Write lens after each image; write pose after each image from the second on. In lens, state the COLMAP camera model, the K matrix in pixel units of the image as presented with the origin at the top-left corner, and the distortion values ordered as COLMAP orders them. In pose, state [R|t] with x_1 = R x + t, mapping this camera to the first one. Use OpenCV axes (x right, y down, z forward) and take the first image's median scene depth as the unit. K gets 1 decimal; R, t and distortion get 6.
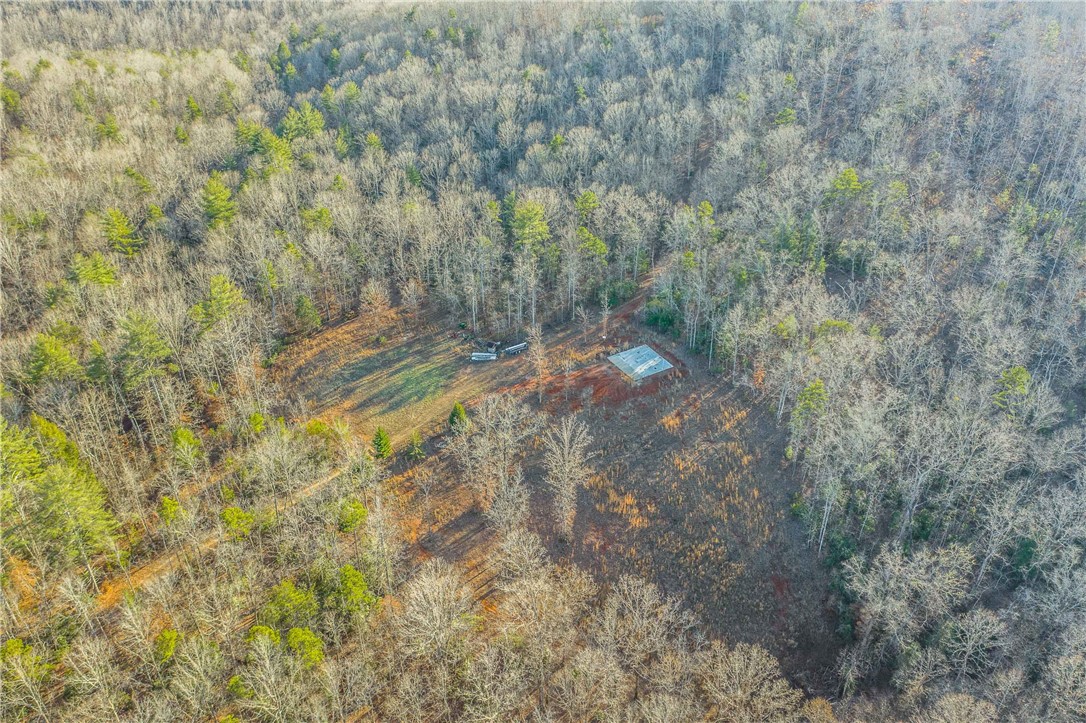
lens RADIAL K [[871.3, 0, 543.0], [0, 871.3, 361.5], [0, 0, 1]] dist [-0.005981, -0.006209]
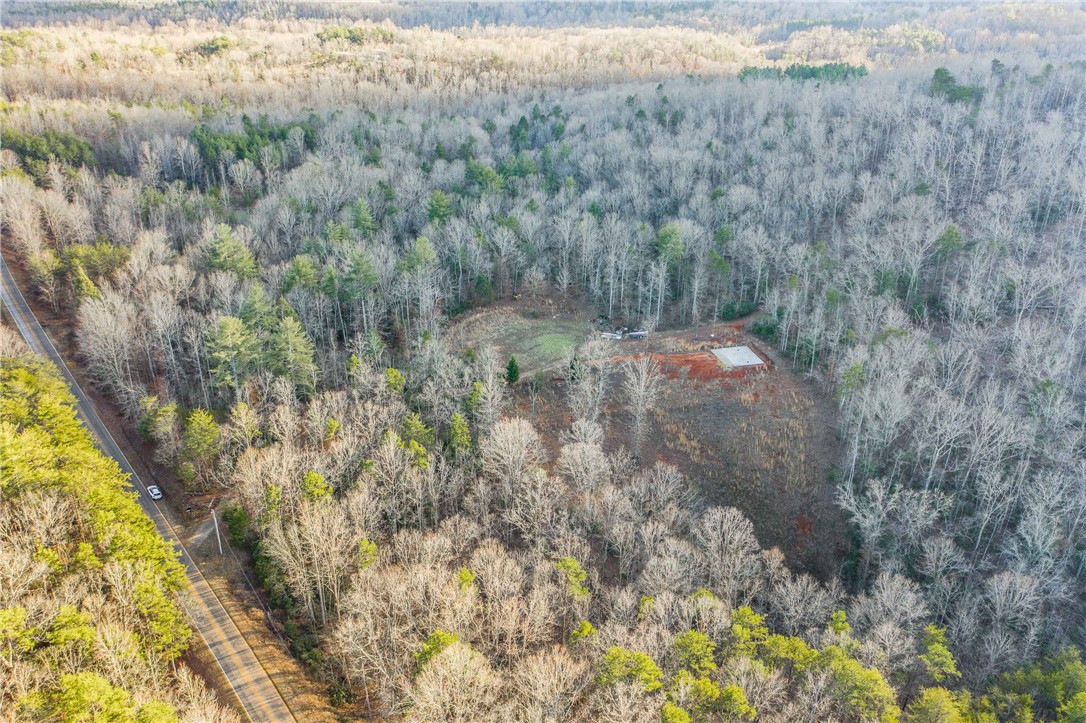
lens RADIAL K [[871.3, 0, 543.0], [0, 871.3, 361.5], [0, 0, 1]] dist [-0.005981, -0.006209]
pose [[0.958227, 0.143426, -0.247448, 0.133389], [-0.172726, 0.979781, -0.100966, 0.151599], [0.227964, 0.139489, 0.963626, -0.185883]]
